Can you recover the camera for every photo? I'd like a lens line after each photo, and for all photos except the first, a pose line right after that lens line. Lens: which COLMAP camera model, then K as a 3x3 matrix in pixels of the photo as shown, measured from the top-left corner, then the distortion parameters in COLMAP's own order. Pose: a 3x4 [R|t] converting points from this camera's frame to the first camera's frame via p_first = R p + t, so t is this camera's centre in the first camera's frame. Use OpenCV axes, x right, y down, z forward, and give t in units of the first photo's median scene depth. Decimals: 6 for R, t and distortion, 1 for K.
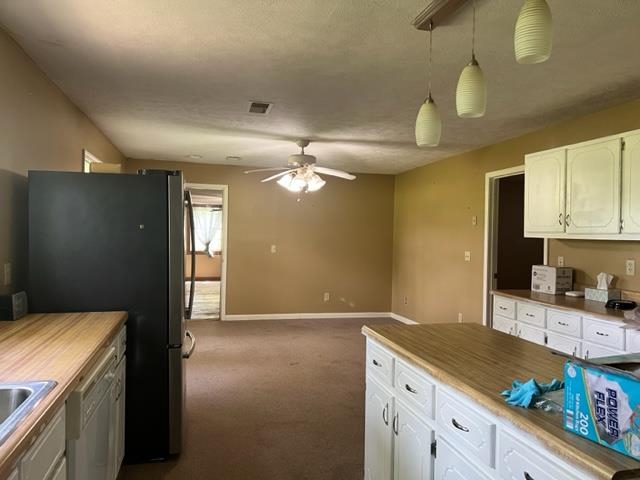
lens RADIAL K [[478.8, 0, 321.3], [0, 478.8, 244.9], [0, 0, 1]] dist [0.070081, -0.075433]
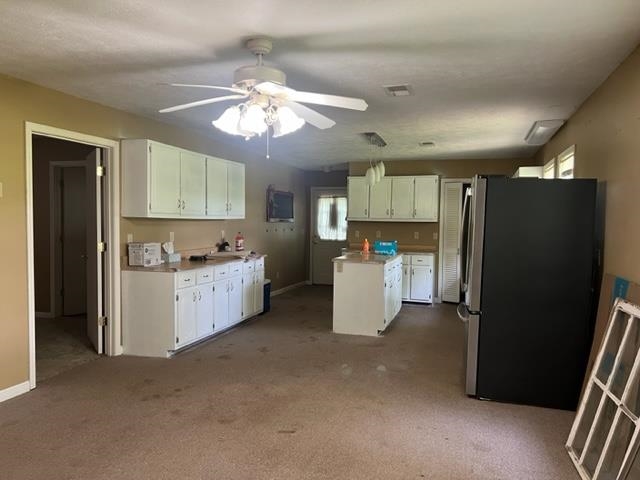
lens RADIAL K [[478.8, 0, 321.3], [0, 478.8, 244.9], [0, 0, 1]] dist [0.070081, -0.075433]
pose [[-0.851109, -0.045002, 0.523057, -0.504738], [-0.006633, 0.997162, 0.074999, -0.040738], [-0.524947, 0.060363, -0.848992, 1.867045]]
